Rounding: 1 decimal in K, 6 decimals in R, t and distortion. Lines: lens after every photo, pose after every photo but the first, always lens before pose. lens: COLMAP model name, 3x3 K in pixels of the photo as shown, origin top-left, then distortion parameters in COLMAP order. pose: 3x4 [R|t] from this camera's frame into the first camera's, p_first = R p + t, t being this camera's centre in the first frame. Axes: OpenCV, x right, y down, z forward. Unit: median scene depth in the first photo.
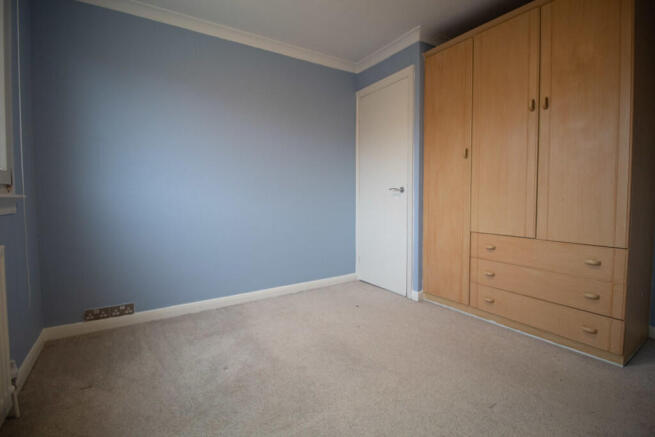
lens RADIAL K [[308.8, 0, 330.1], [0, 308.8, 210.1], [0, 0, 1]] dist [0.012729, -0.000294]
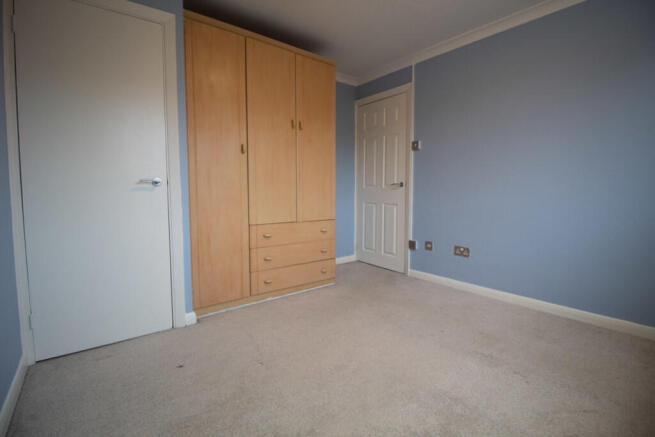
lens RADIAL K [[308.8, 0, 330.1], [0, 308.8, 210.1], [0, 0, 1]] dist [0.012729, -0.000294]
pose [[-0.092915, -0.054661, 0.994173, -0.615506], [0.050154, 0.996967, 0.059502, -0.029611], [-0.994410, 0.055390, -0.089892, 0.831204]]
